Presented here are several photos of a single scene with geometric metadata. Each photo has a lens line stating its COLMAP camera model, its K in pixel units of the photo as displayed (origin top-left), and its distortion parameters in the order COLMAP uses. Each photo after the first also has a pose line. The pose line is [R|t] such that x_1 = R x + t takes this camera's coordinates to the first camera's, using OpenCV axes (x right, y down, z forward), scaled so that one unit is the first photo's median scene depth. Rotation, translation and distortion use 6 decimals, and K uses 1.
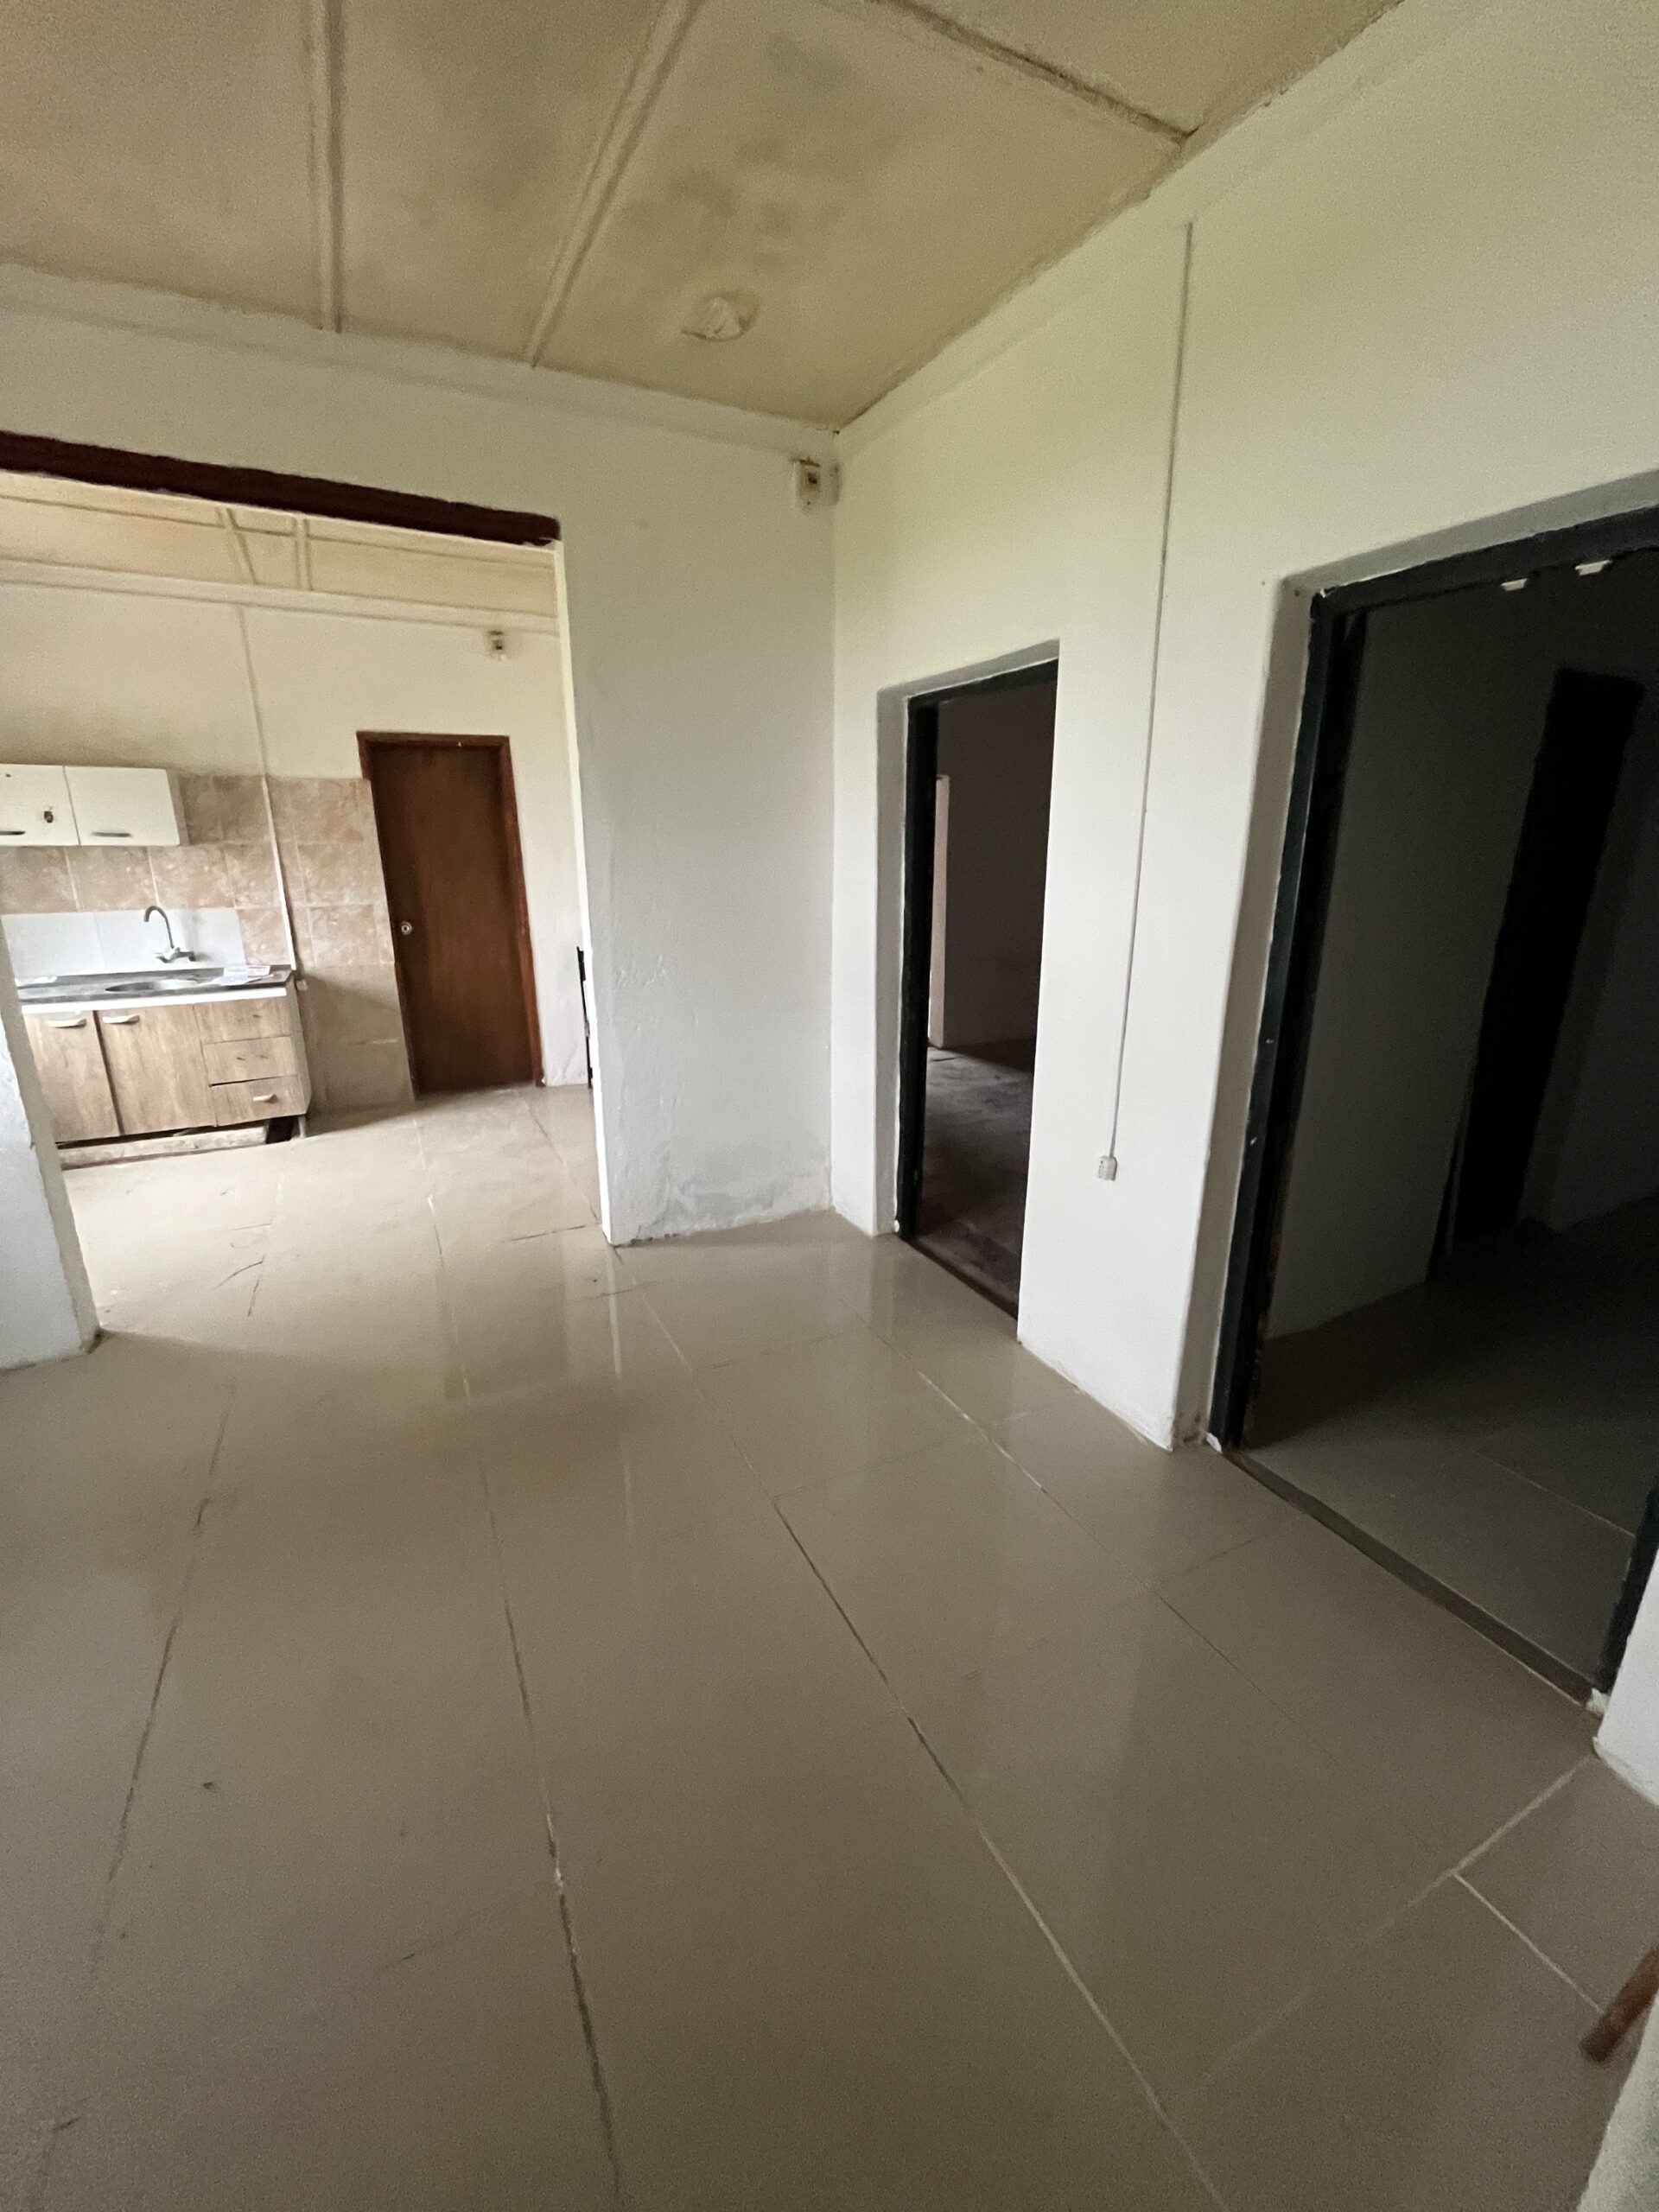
lens RADIAL K [[892.7, 0, 829.5], [0, 892.7, 1106.0], [0, 0, 1]] dist [-0.006395, 0.000134]
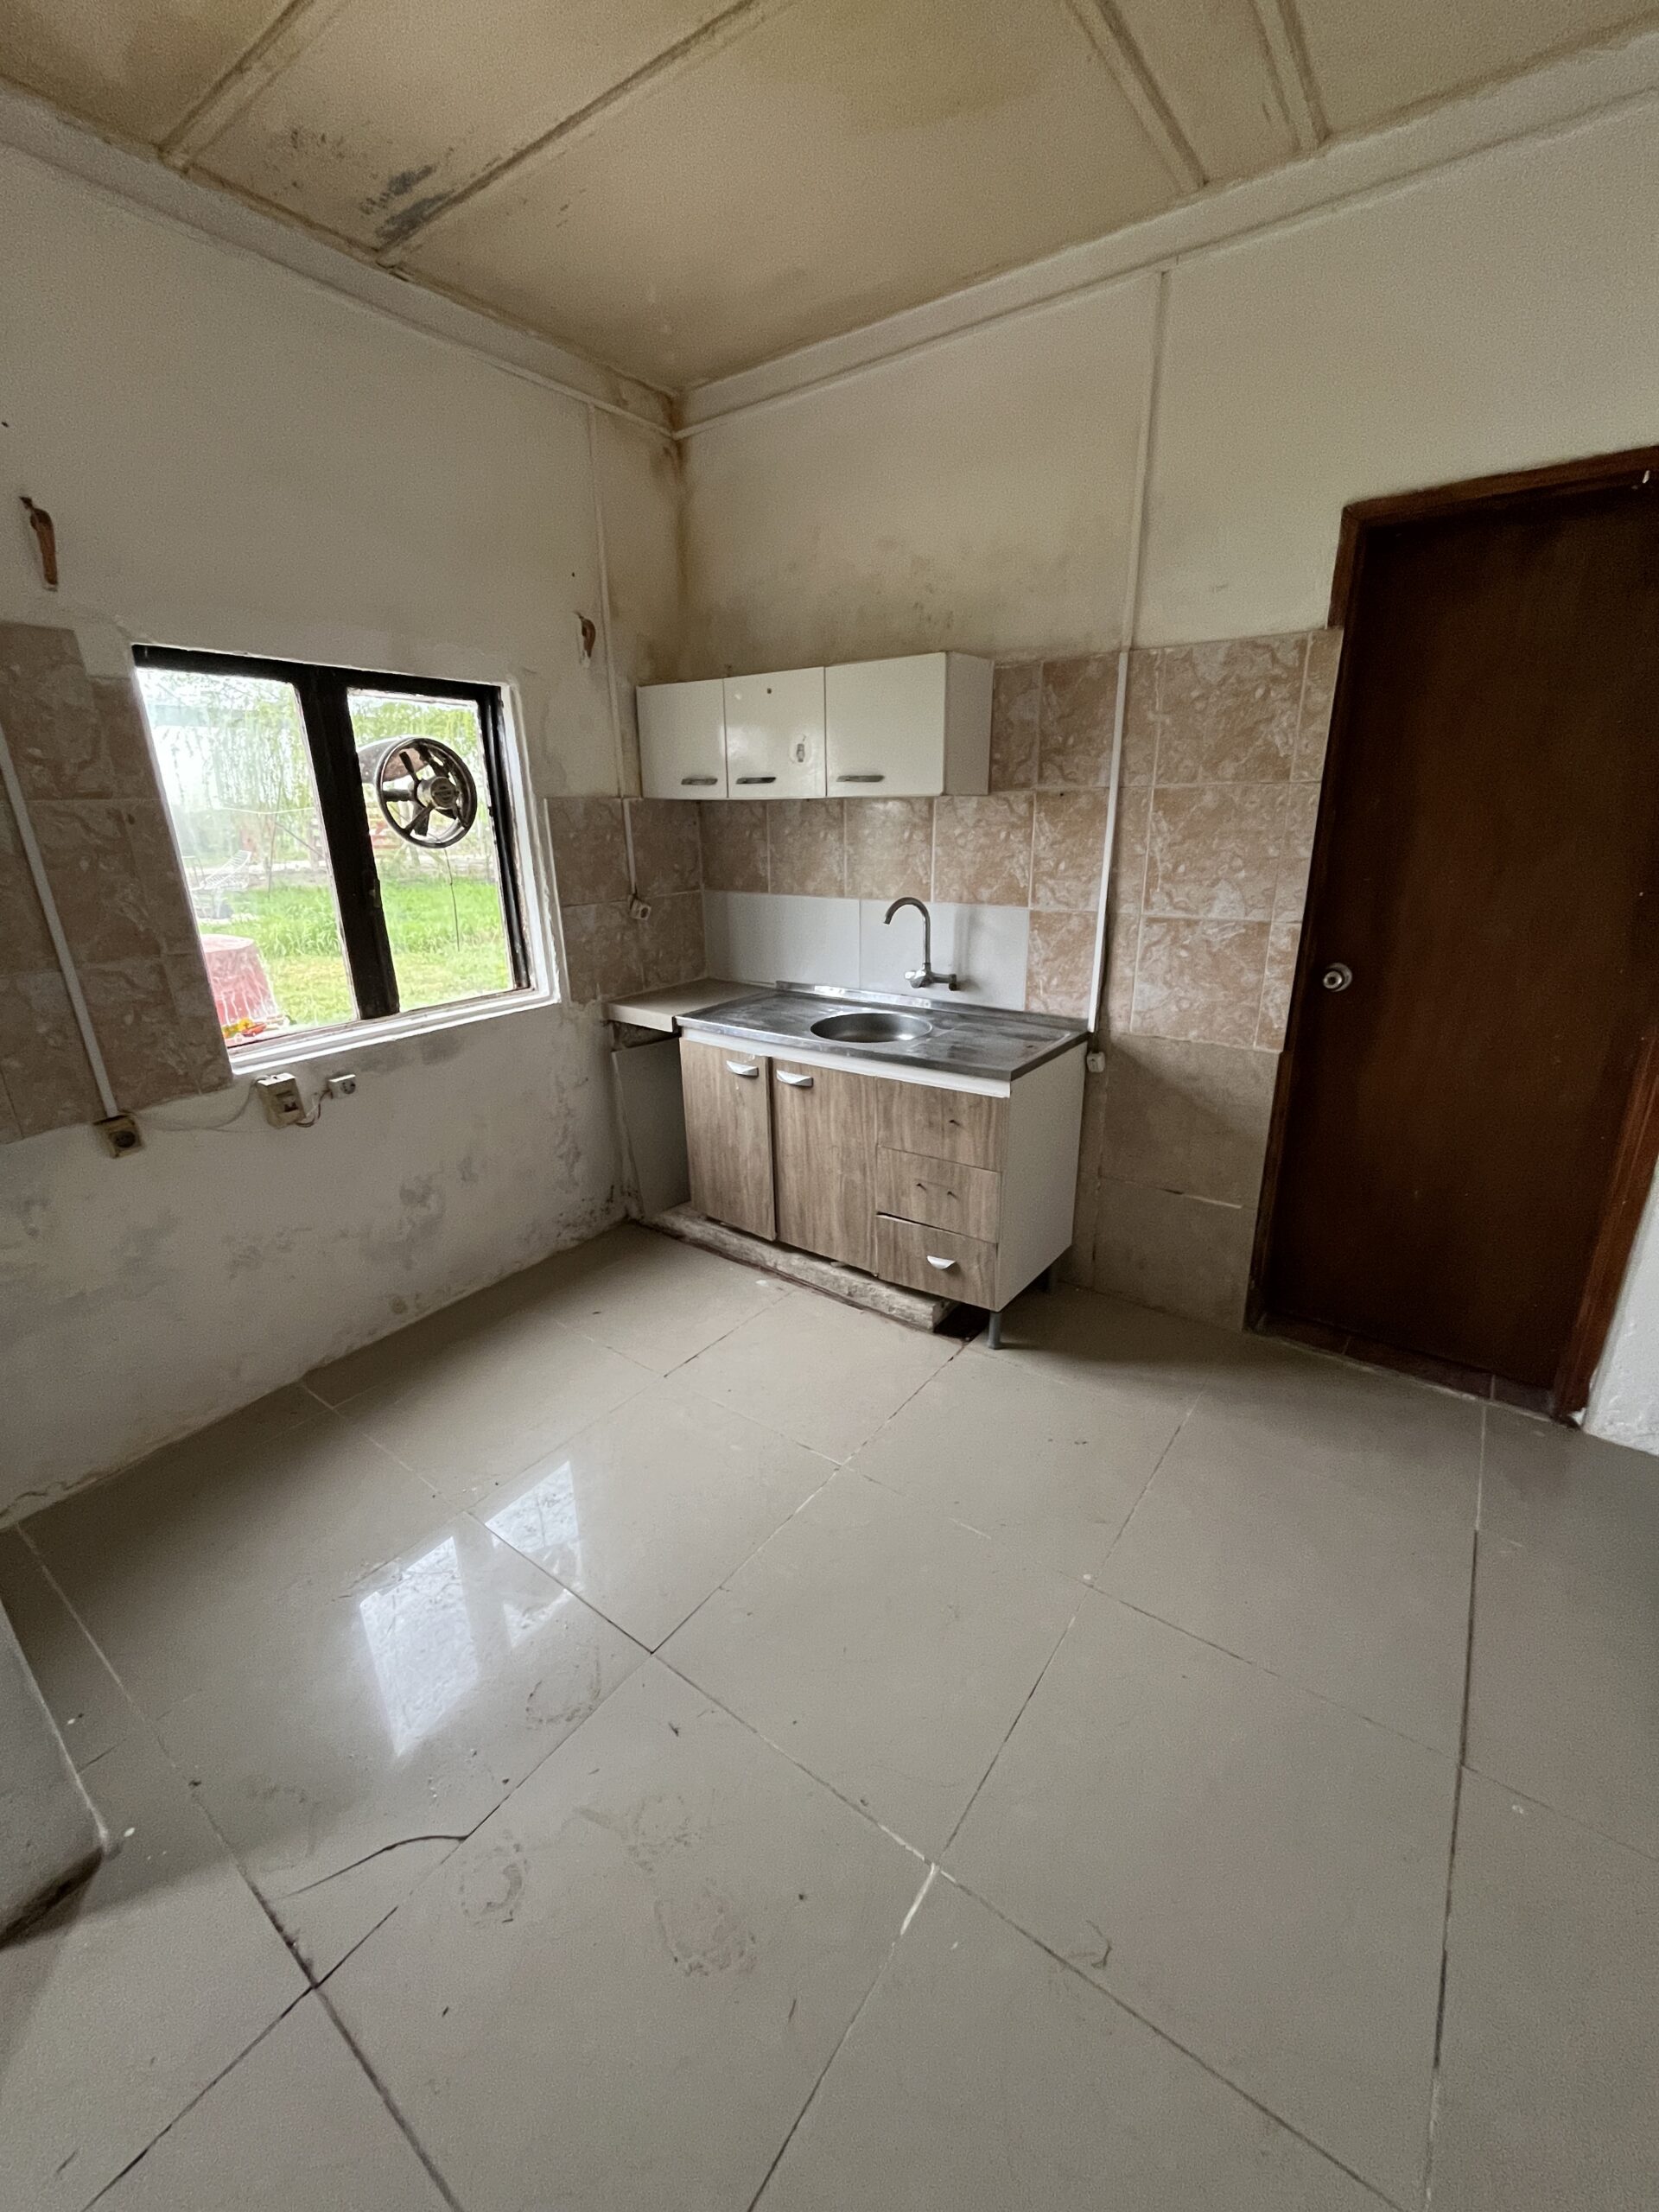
lens RADIAL K [[892.7, 0, 829.5], [0, 892.7, 1106.0], [0, 0, 1]] dist [-0.006395, 0.000134]
pose [[0.450206, 0.278975, -0.848226, -0.219712], [-0.230670, 0.954033, 0.191343, -0.185331], [0.862616, 0.109517, 0.493862, 0.640755]]
